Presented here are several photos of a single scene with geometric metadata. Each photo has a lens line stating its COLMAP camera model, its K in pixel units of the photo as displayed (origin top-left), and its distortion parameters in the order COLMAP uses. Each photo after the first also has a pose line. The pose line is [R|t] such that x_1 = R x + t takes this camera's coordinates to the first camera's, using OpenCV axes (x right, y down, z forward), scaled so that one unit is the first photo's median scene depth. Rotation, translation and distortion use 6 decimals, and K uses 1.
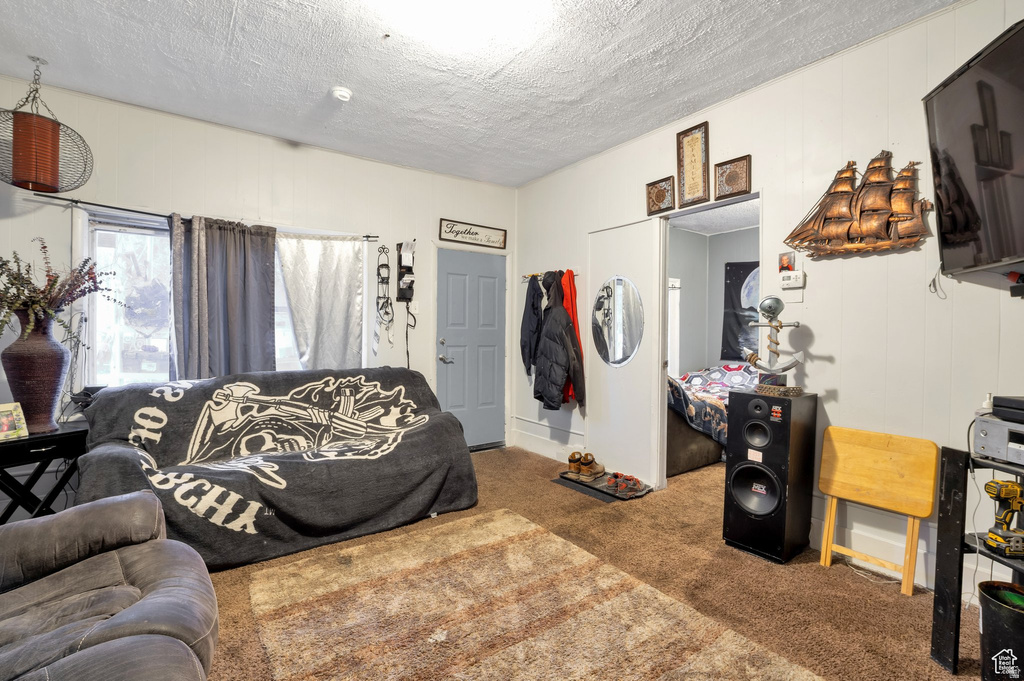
lens RADIAL K [[462.3, 0, 511.0], [0, 462.3, 341.3], [0, 0, 1]] dist [-0.001995, -0.000027]
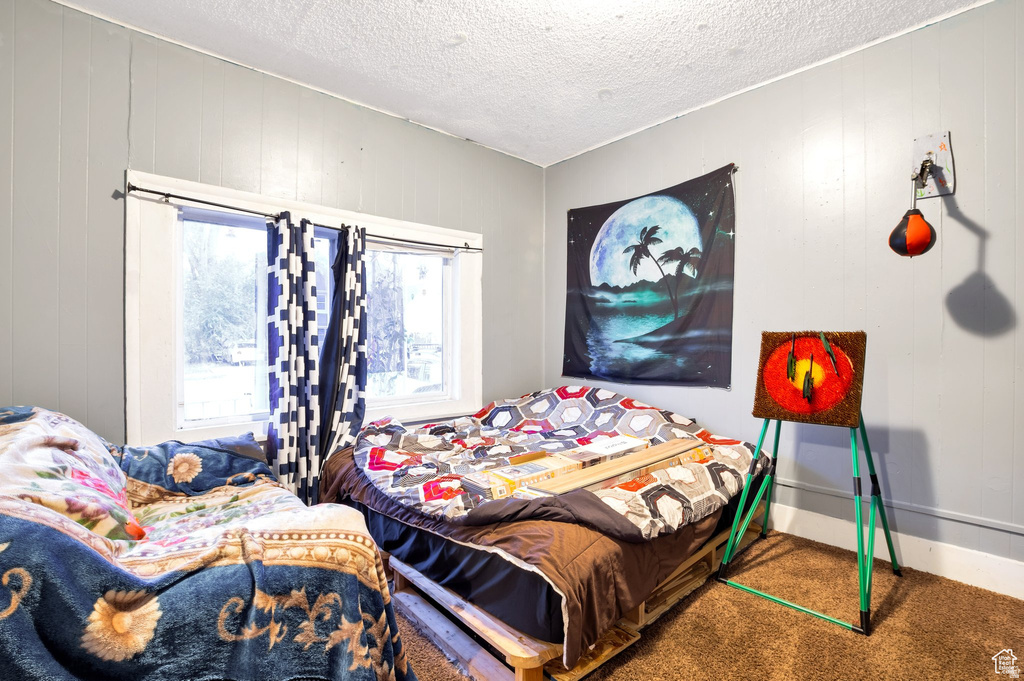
lens RADIAL K [[462.3, 0, 513.6], [0, 462.3, 336.6], [0, 0, 1]] dist [-0.001995, -0.000027]
pose [[0.994595, -0.003904, 0.103760, 0.350033], [0.005169, 0.999916, -0.011923, -0.003068], [-0.103704, 0.012395, 0.994531, 0.447875]]
